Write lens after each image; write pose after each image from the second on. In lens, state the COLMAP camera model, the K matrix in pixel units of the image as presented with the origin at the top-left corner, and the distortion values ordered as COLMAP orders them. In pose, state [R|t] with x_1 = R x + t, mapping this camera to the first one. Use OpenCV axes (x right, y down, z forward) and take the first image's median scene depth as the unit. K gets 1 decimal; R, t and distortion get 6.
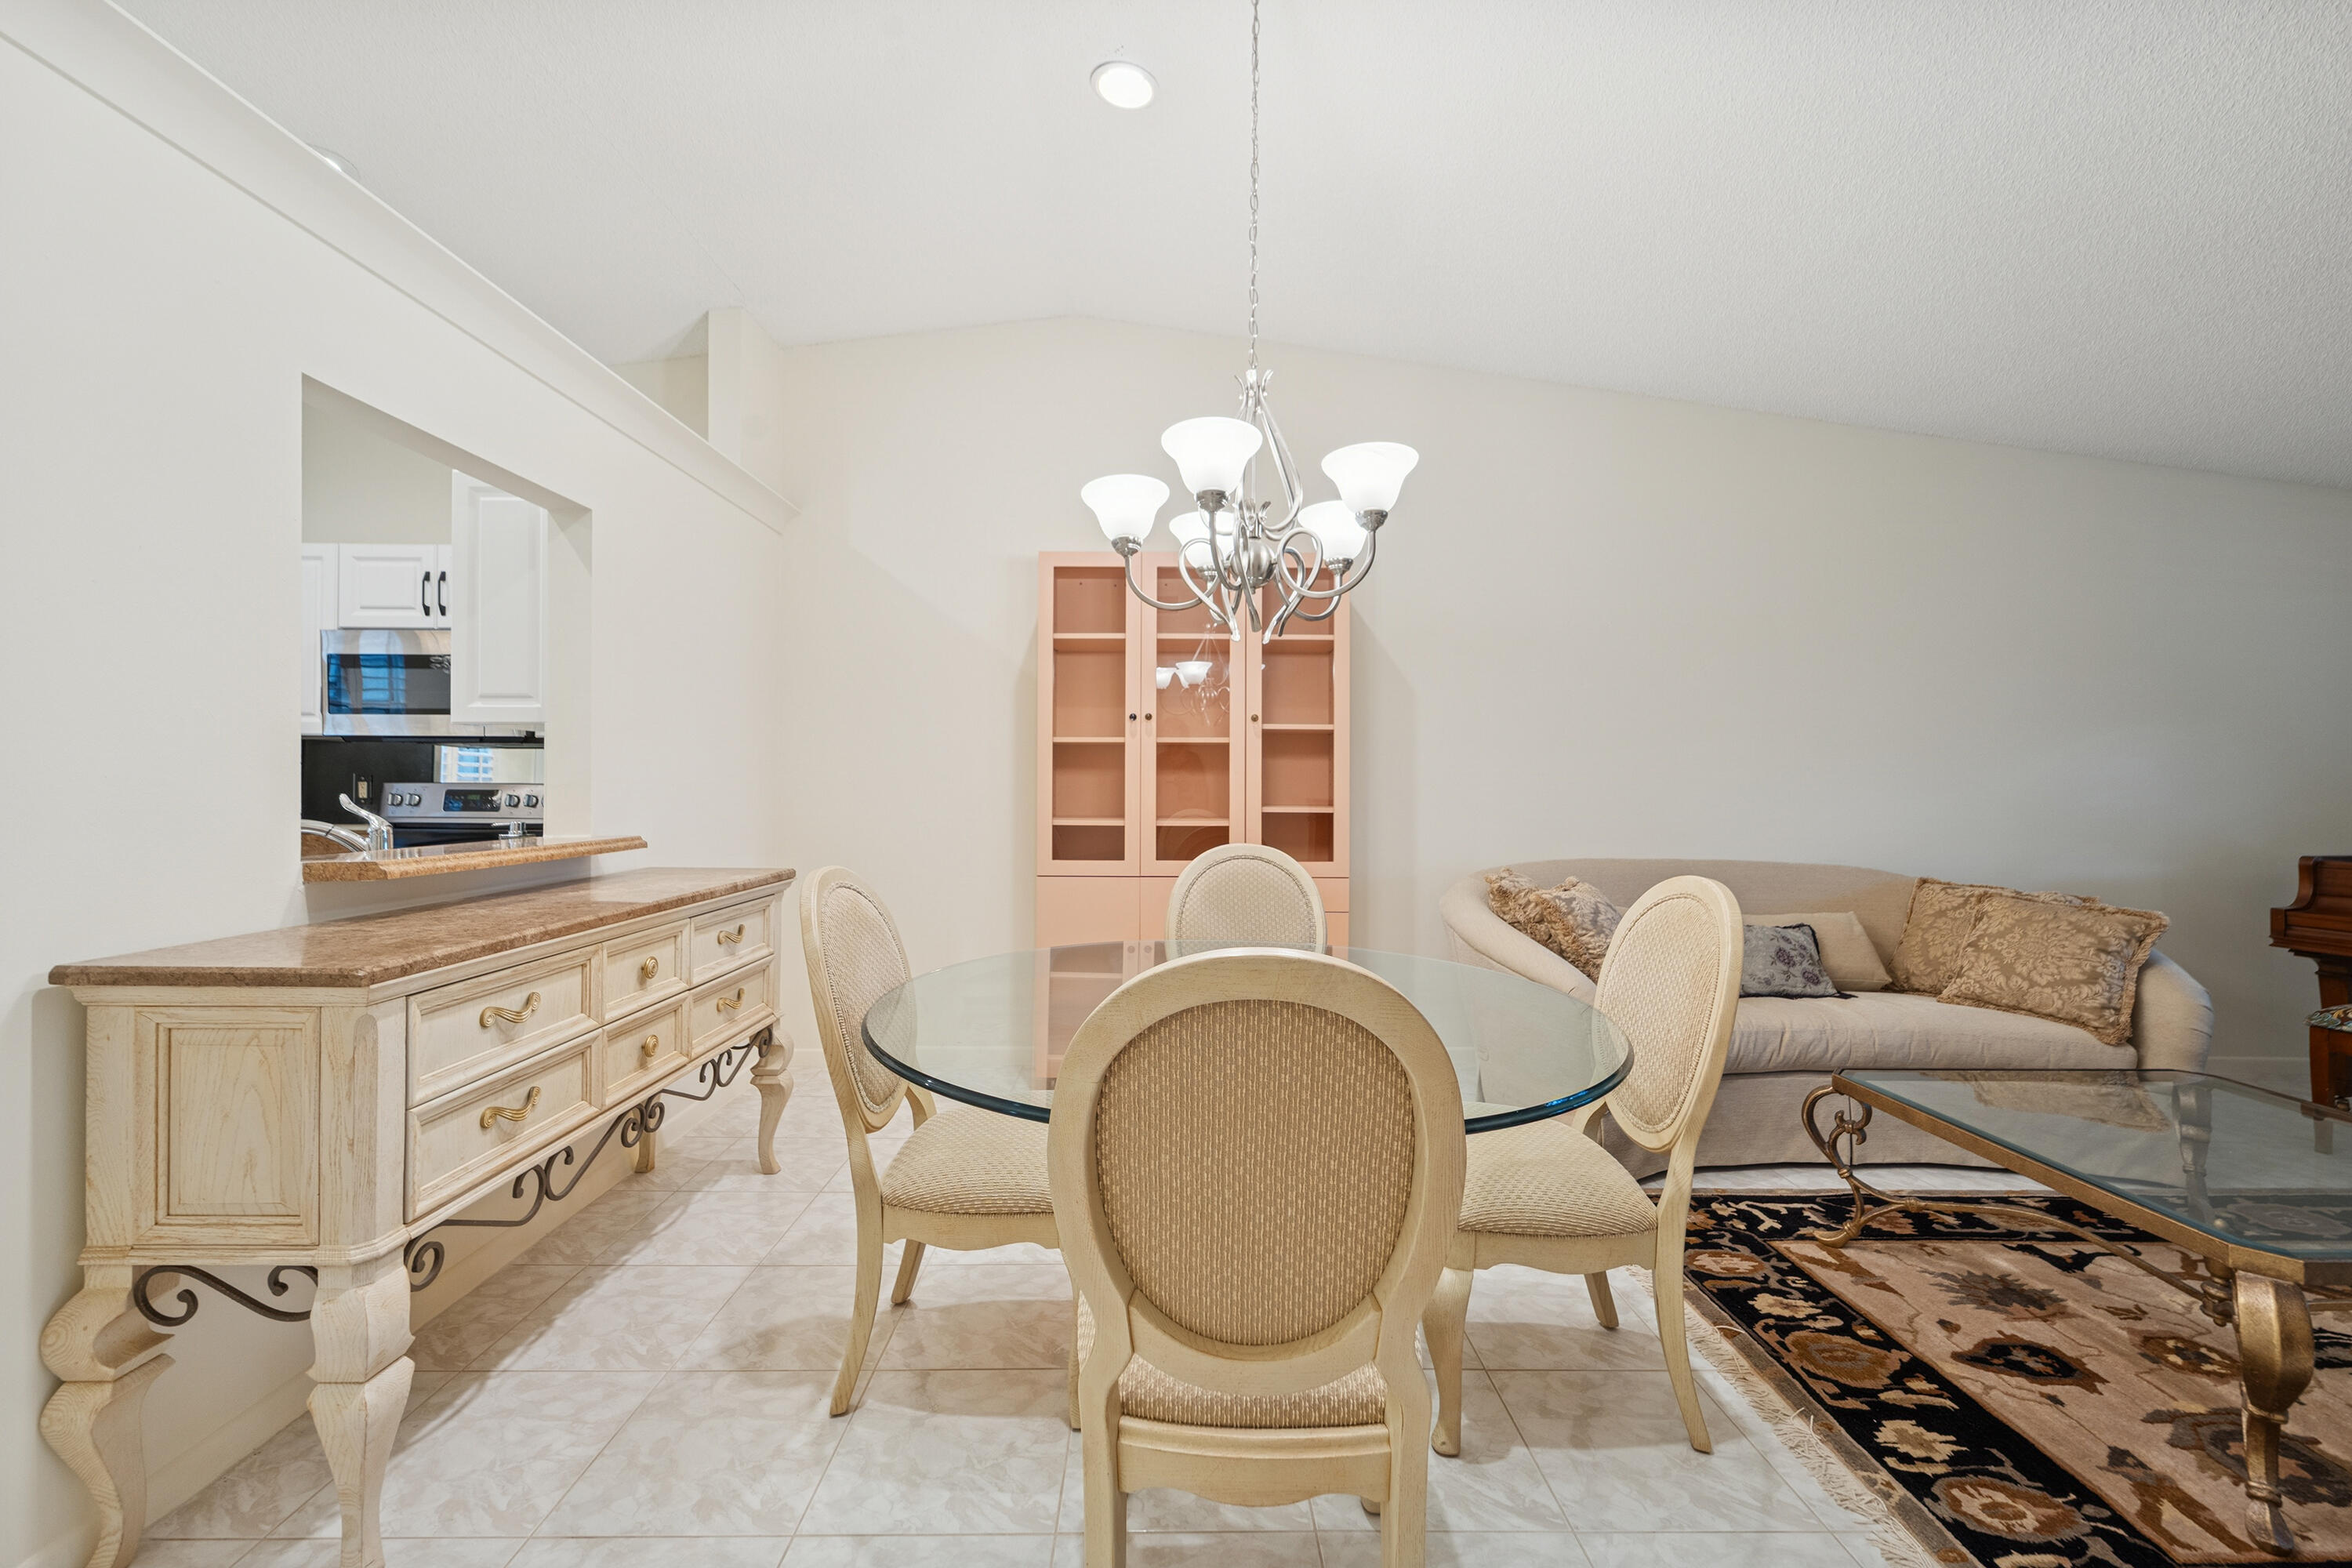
lens RADIAL K [[951.4, 0, 1172.3], [0, 951.4, 792.0], [0, 0, 1]] dist [-0.001949, -0.000143]
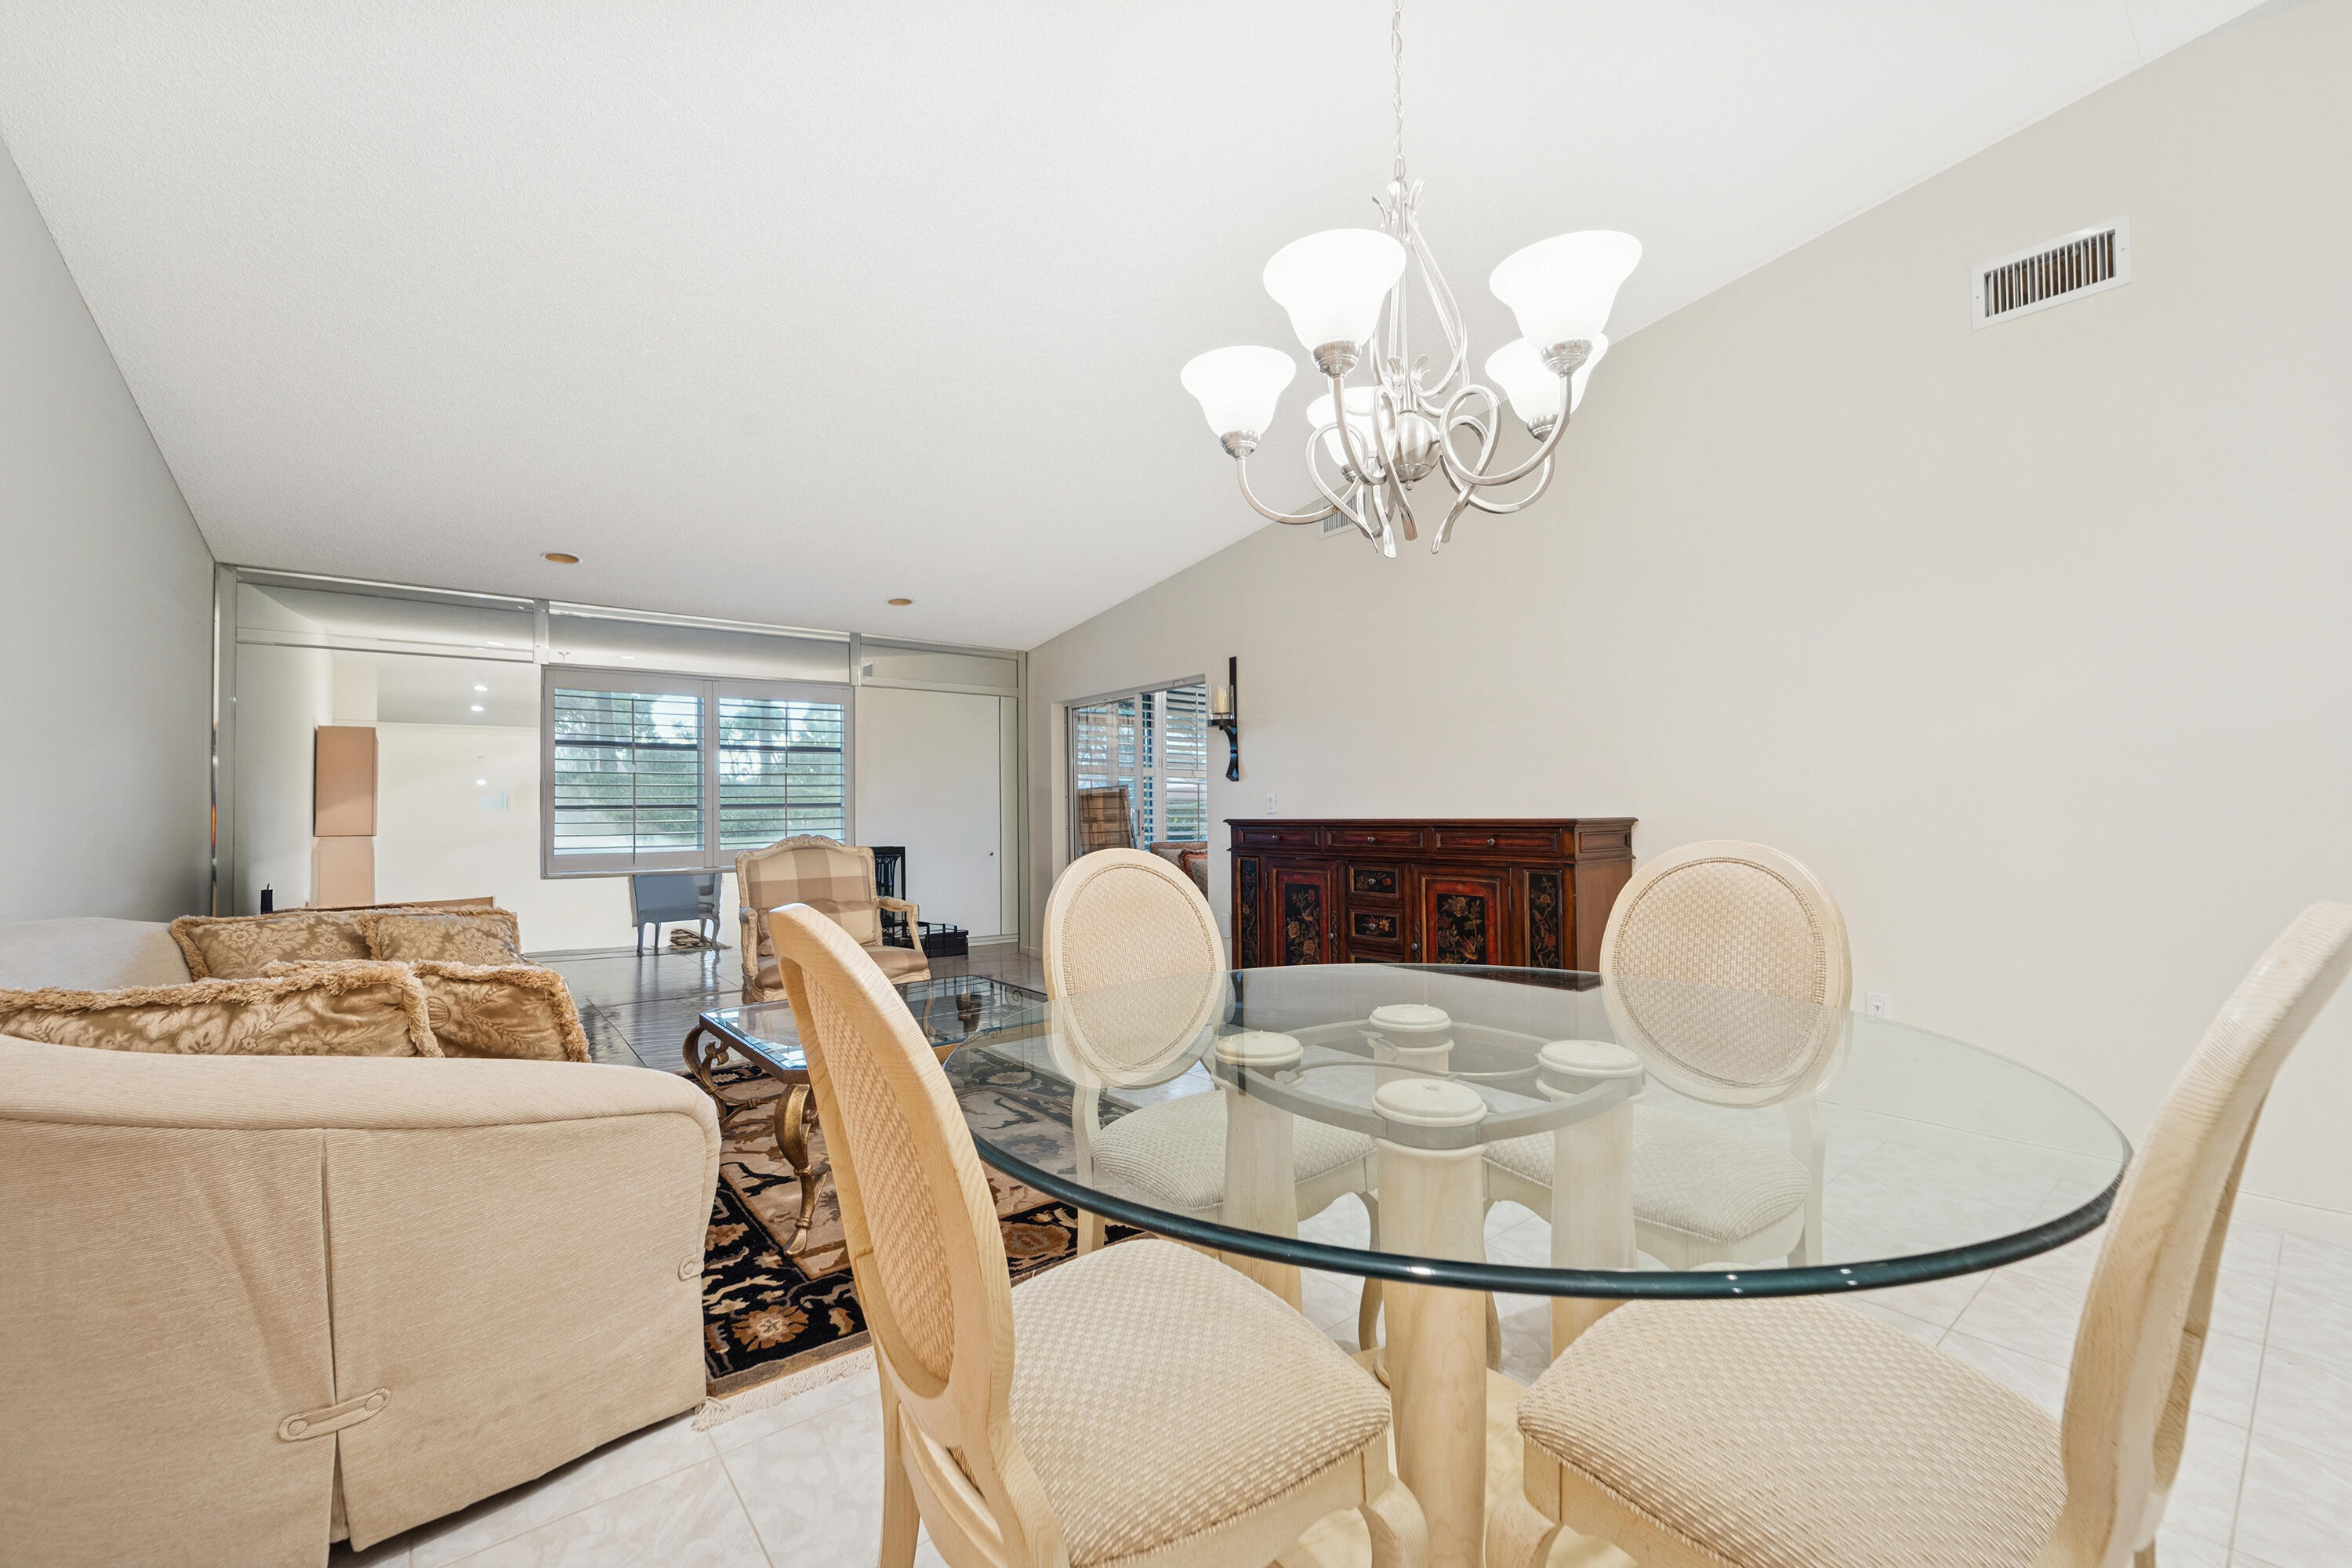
lens RADIAL K [[963.8, 0, 1179.4], [0, 963.8, 750.8], [0, 0, 1]] dist [0.000694, 0.000126]
pose [[-0.637163, 0.034696, 0.769947, -0.346656], [0.003455, 0.999105, -0.042162, -0.001771], [-0.770721, -0.024204, -0.636713, 1.336493]]
